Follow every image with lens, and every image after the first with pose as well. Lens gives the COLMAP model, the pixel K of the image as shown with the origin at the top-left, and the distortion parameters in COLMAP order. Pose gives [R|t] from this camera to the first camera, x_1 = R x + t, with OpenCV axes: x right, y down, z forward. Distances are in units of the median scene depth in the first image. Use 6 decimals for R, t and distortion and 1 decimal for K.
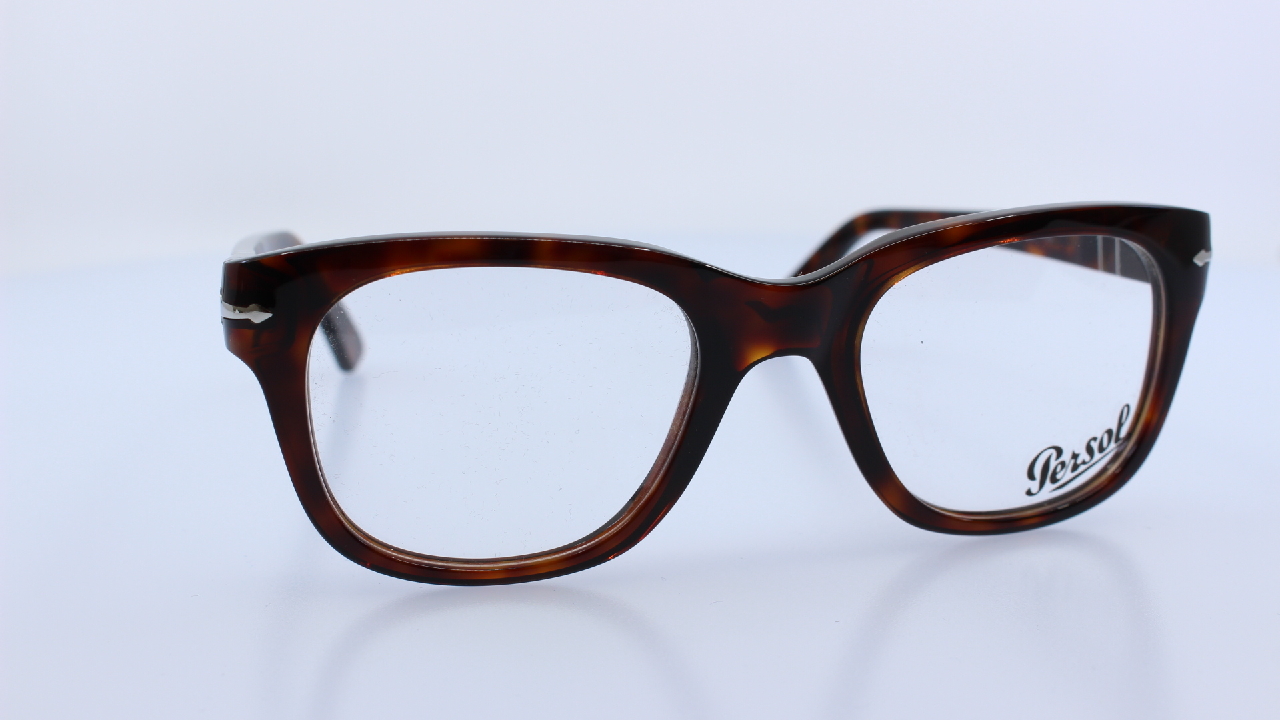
lens RADIAL K [[1661.6, 0, 640.0], [0, 1661.6, 360.0], [0, 0, 1]] dist [-0.090630, 0.055481]
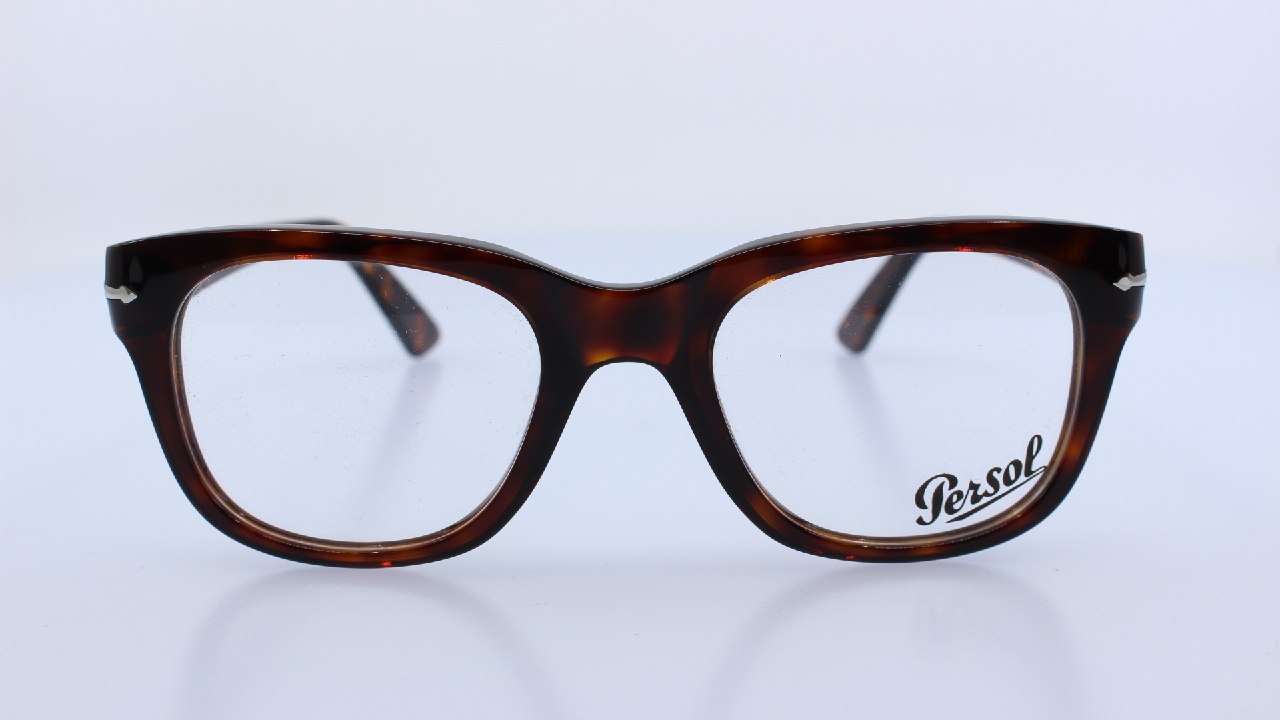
lens RADIAL K [[1661.6, 0, 640.0], [0, 1661.6, 360.0], [0, 0, 1]] dist [-0.090630, 0.055481]
pose [[0.966053, 0.055449, -0.252325, 0.316524], [-0.055486, 0.998435, 0.006975, -0.009795], [0.252317, 0.007262, 0.967617, 0.041302]]
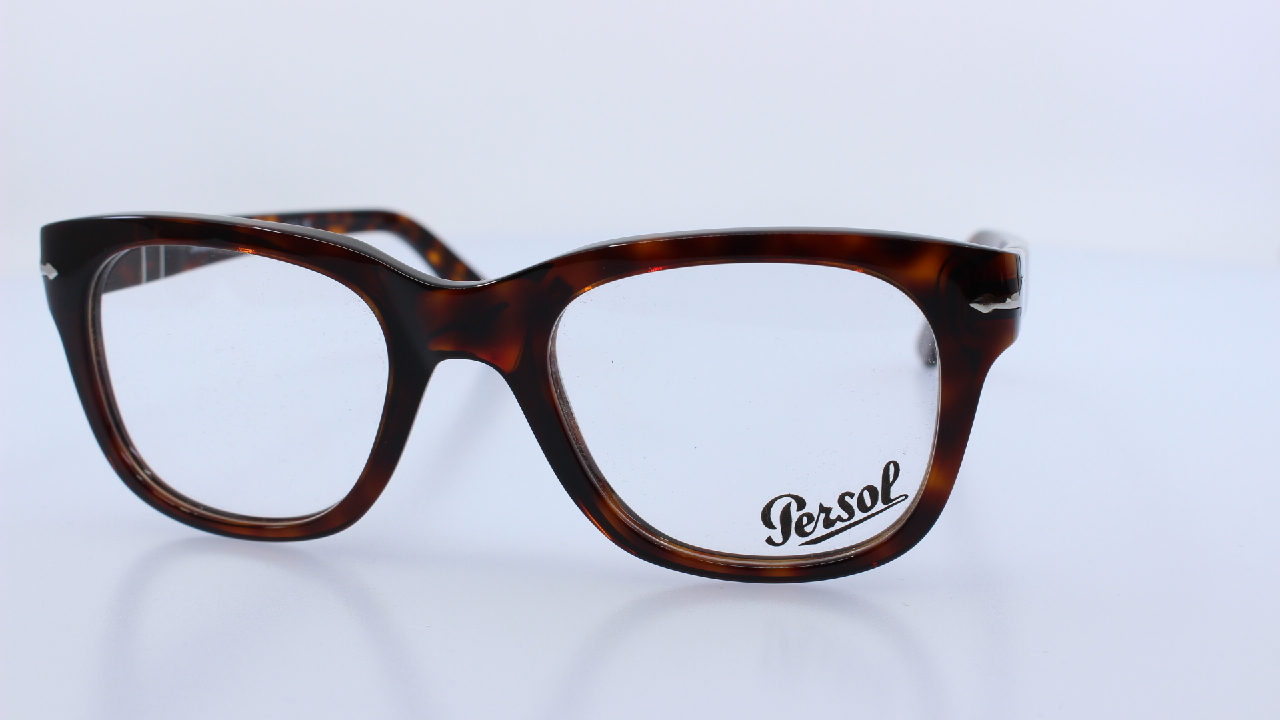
lens RADIAL K [[1661.6, 0, 640.0], [0, 1661.6, 360.0], [0, 0, 1]] dist [-0.090630, 0.055481]
pose [[0.869269, 0.104944, -0.483072, 0.609477], [-0.112056, 0.993600, 0.014213, -0.024713], [0.481472, 0.041776, 0.875465, 0.158998]]
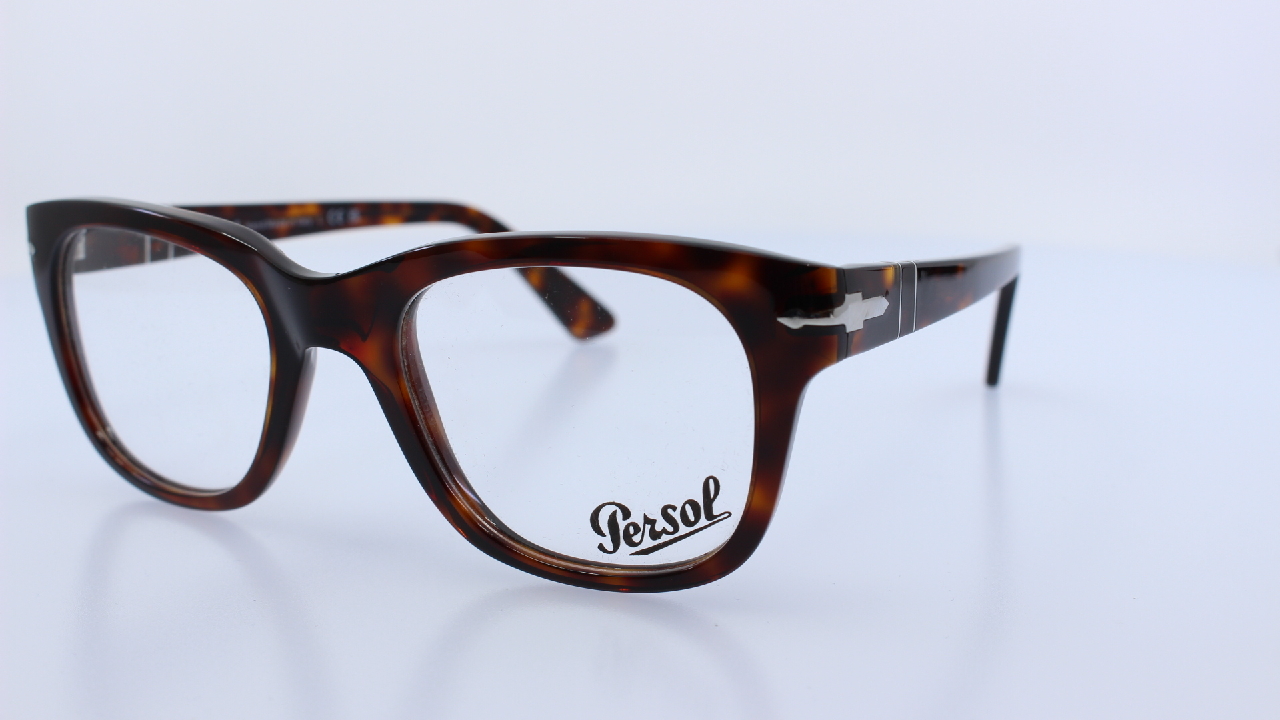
lens RADIAL K [[1661.6, 0, 640.0], [0, 1661.6, 360.0], [0, 0, 1]] dist [-0.090630, 0.055481]
pose [[0.708873, 0.150316, -0.689133, 0.866441], [-0.157106, 0.986132, 0.053492, -0.074012], [0.687617, 0.070348, 0.722658, 0.352807]]
